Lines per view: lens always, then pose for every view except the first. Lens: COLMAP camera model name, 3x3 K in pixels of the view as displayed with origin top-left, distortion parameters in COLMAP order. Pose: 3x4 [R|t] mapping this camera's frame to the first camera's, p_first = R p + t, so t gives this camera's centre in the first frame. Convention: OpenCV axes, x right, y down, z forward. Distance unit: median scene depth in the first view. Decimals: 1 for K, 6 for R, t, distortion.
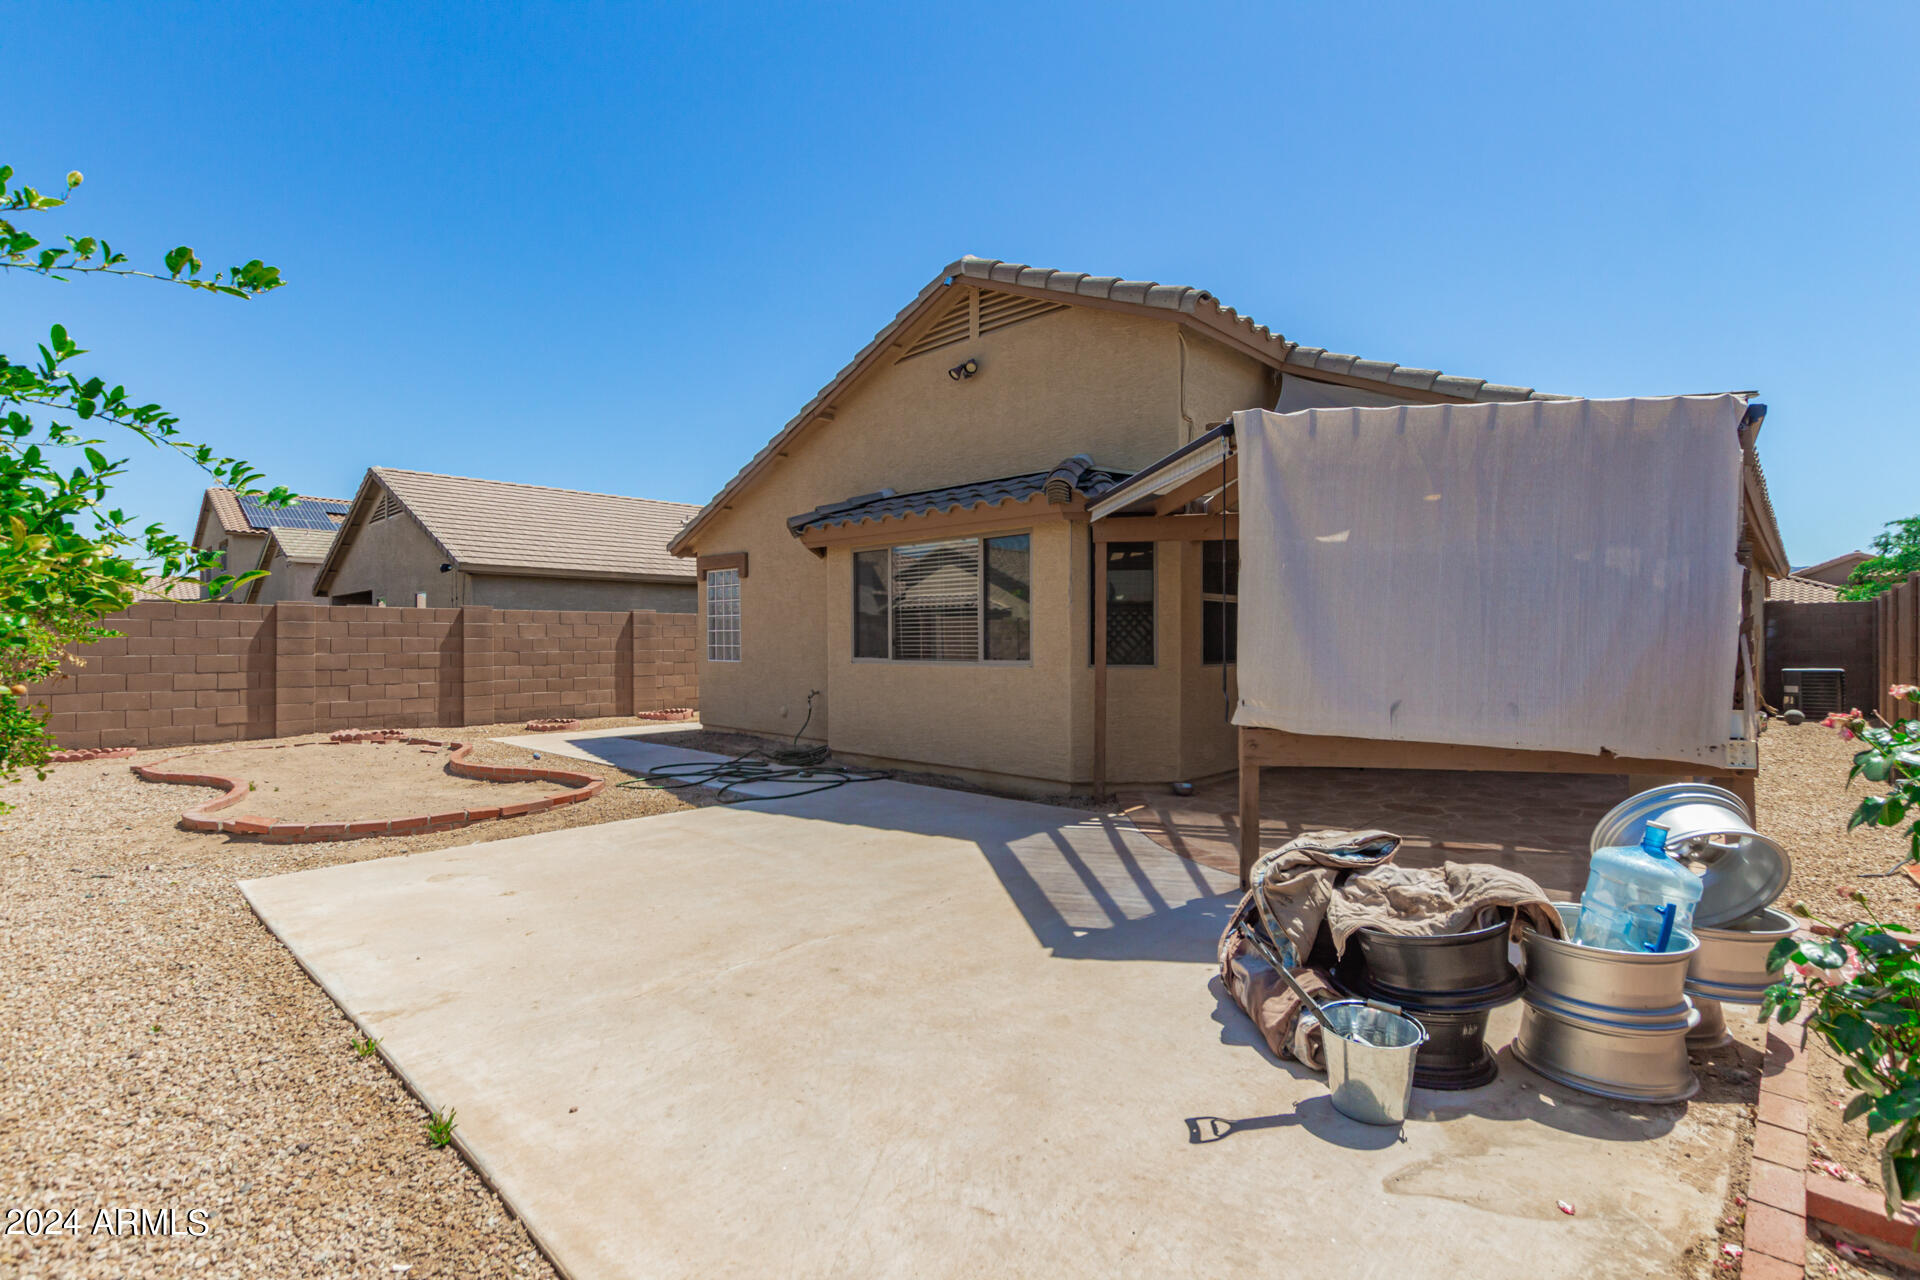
lens RADIAL K [[884.4, 0, 970.7], [0, 884.4, 653.0], [0, 0, 1]] dist [0.000546, -0.000171]
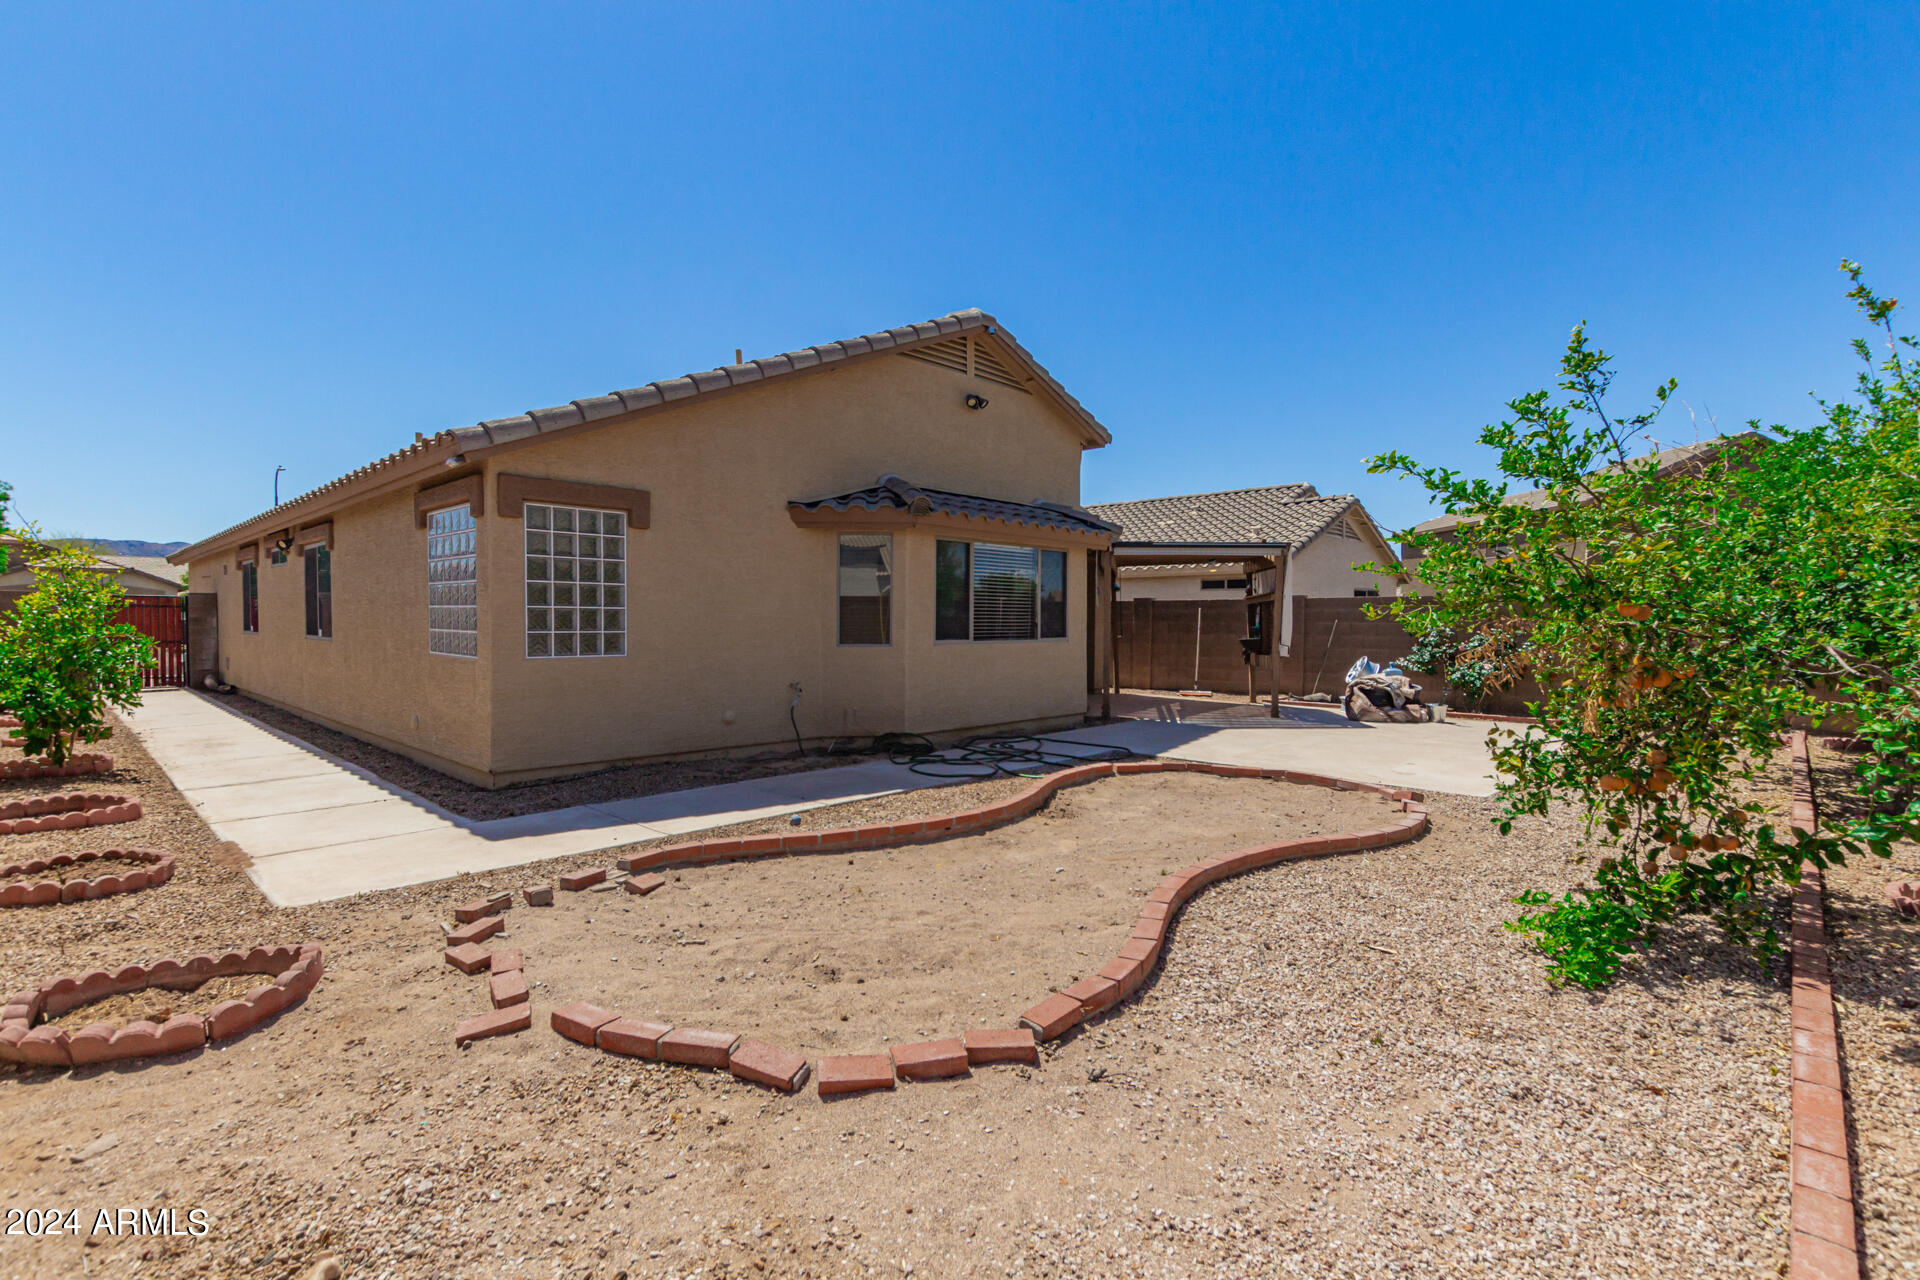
lens RADIAL K [[884.4, 0, 970.7], [0, 884.4, 653.0], [0, 0, 1]] dist [0.000546, -0.000171]
pose [[-0.007610, -0.044416, 0.998984, -1.221545], [0.003700, 0.999005, 0.044445, -0.027240], [-0.999964, 0.004034, -0.007438, 0.999846]]
